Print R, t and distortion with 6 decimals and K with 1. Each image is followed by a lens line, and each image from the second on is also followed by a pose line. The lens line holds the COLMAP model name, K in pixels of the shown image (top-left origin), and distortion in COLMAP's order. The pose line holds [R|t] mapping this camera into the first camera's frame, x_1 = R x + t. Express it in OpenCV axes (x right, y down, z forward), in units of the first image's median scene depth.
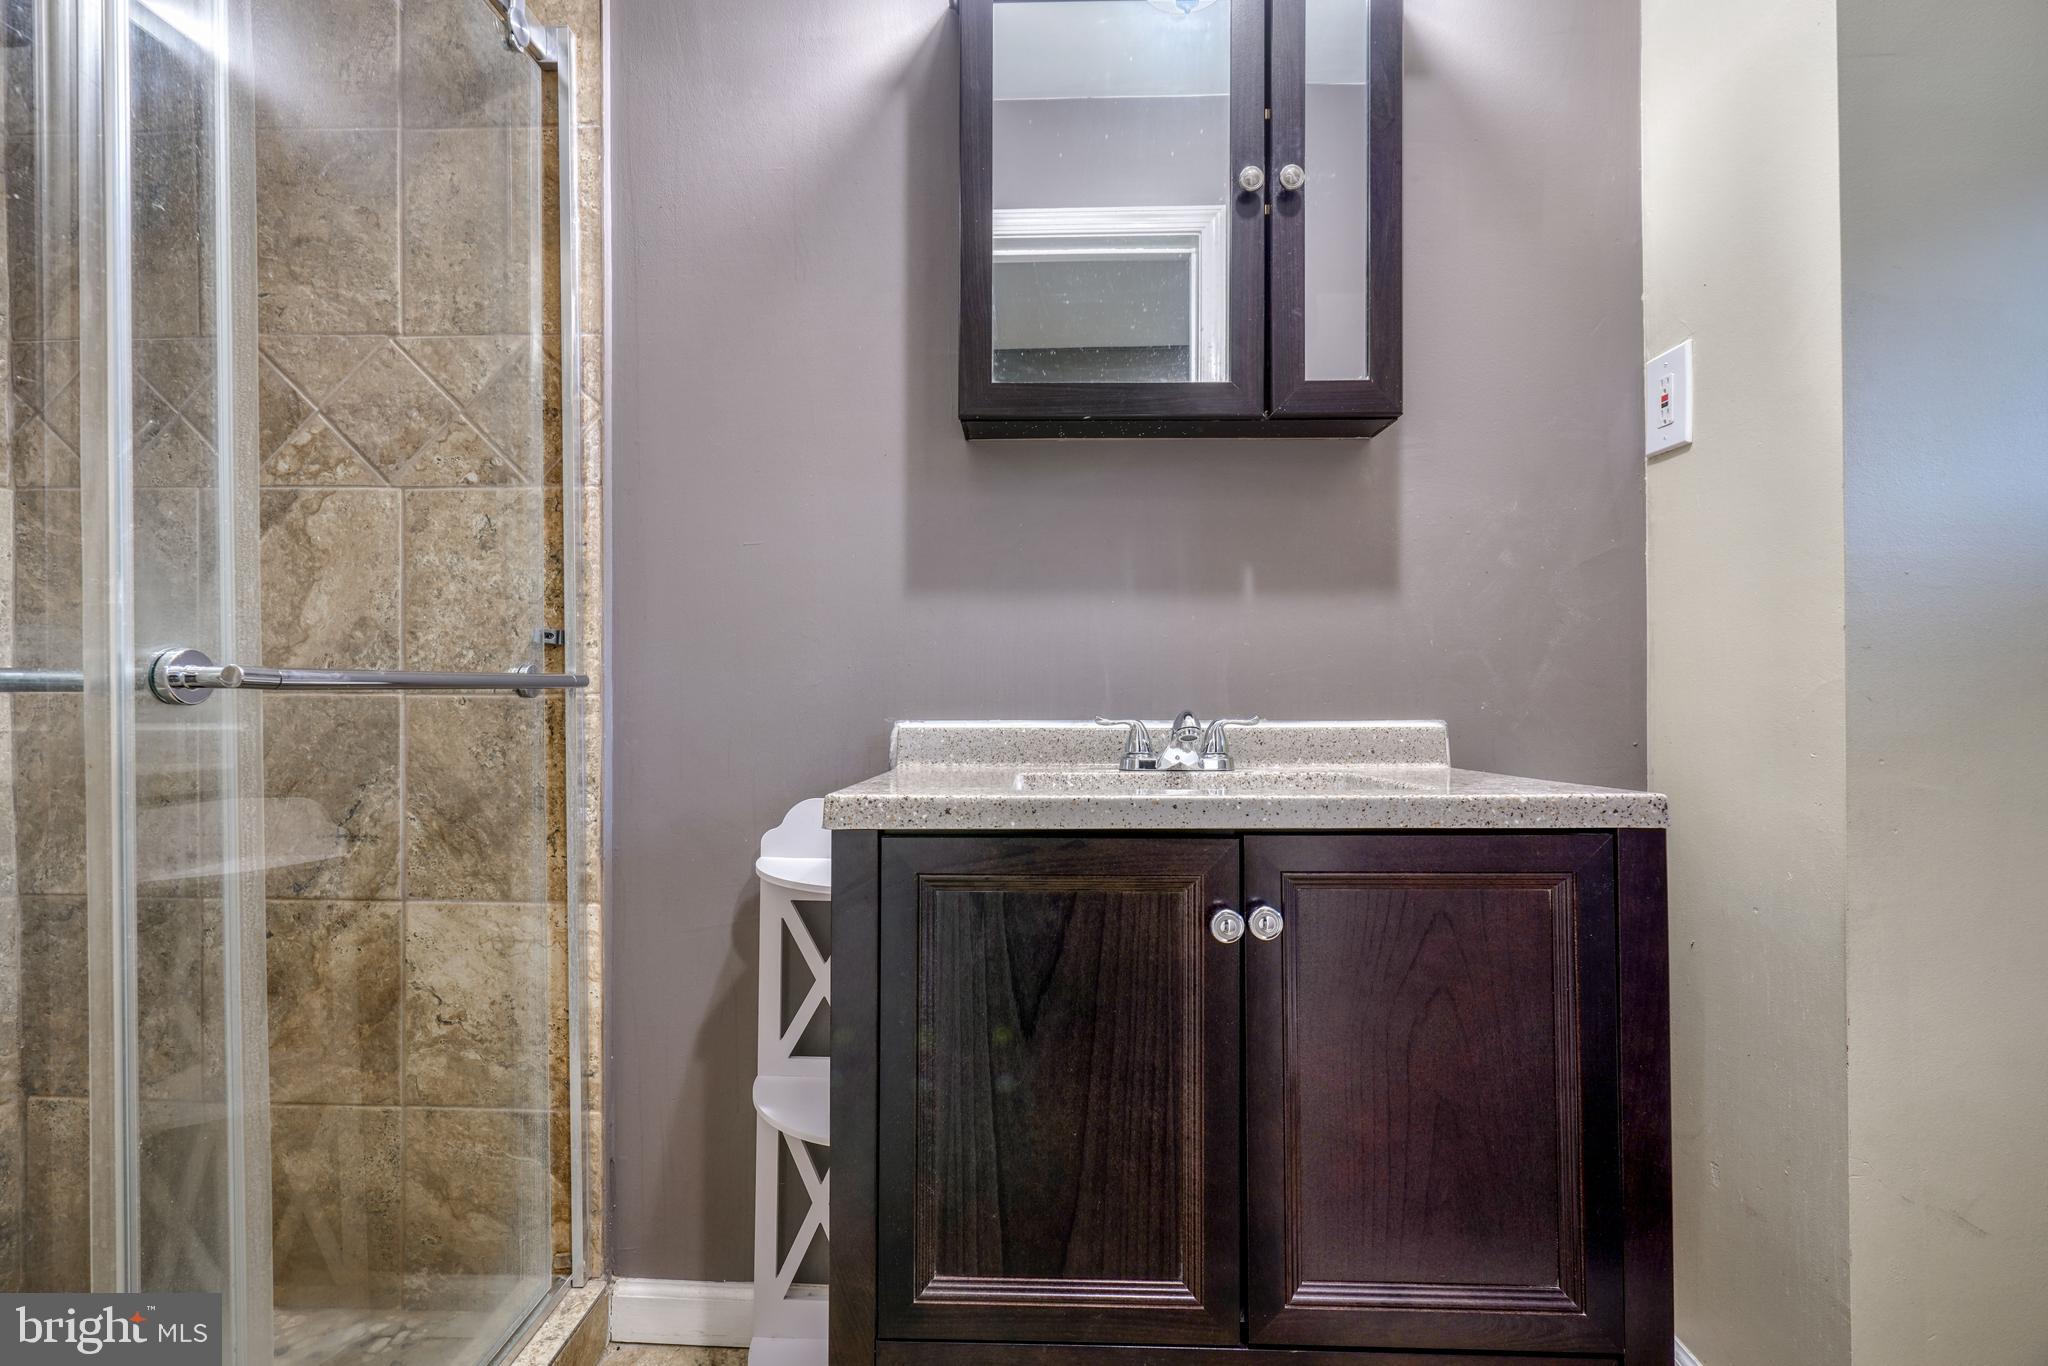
lens RADIAL K [[911.8, 0, 1022.1], [0, 911.8, 683.5], [0, 0, 1]] dist [-0.019616, 0.007164]
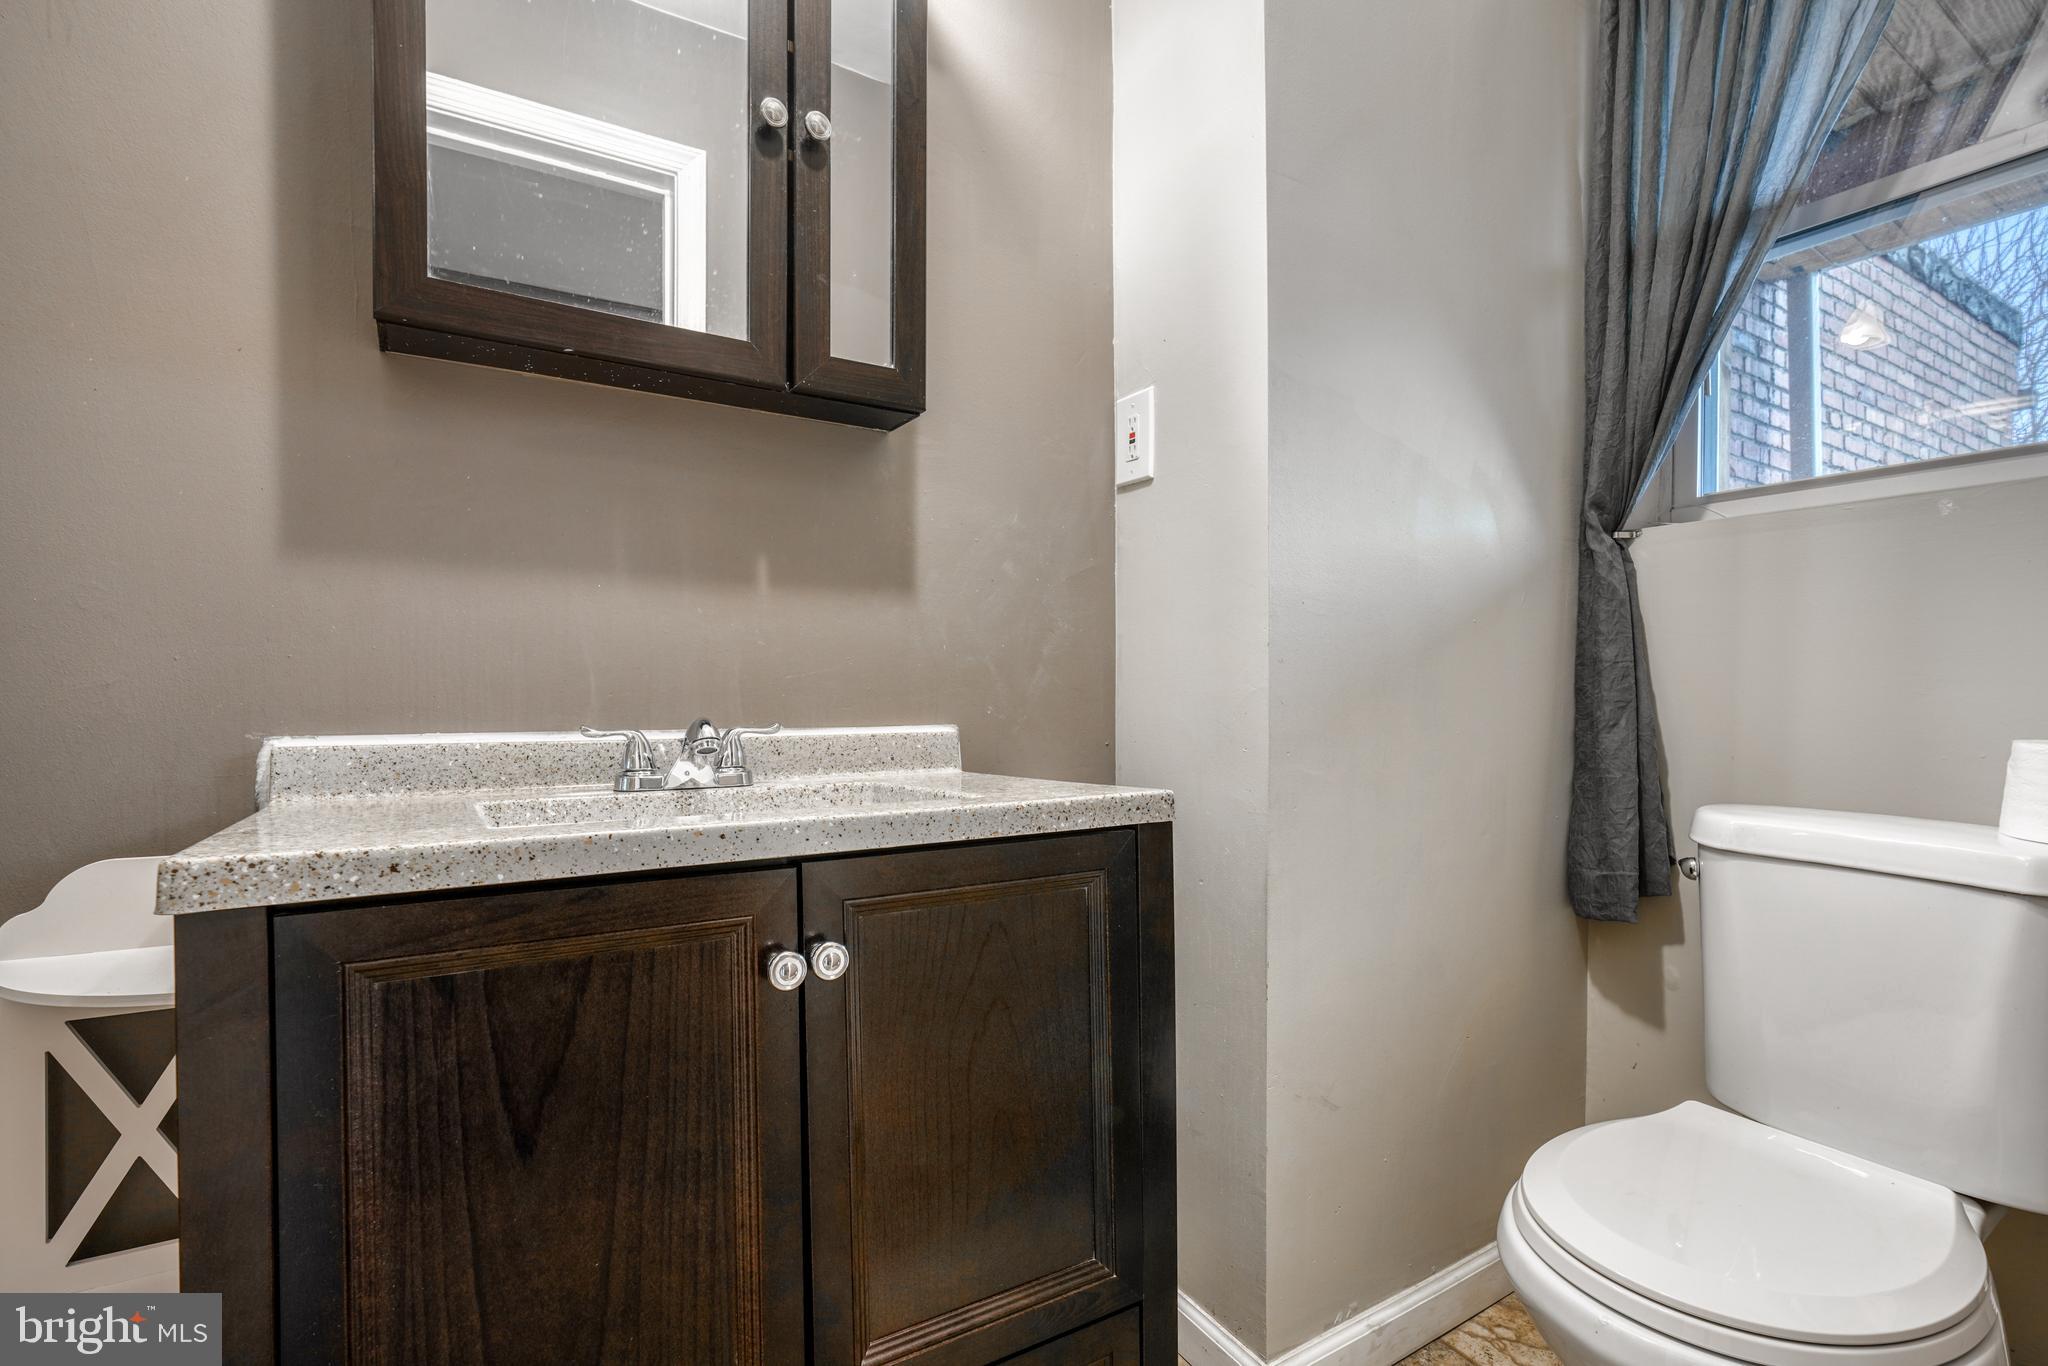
lens RADIAL K [[911.8, 0, 986.7], [0, 911.8, 716.4], [0, 0, 1]] dist [-0.019616, 0.007164]
pose [[0.837660, -0.010841, 0.546084, -0.076481], [-0.007318, 0.999491, 0.031067, -0.000618], [-0.546143, -0.030020, 0.837154, 0.172687]]
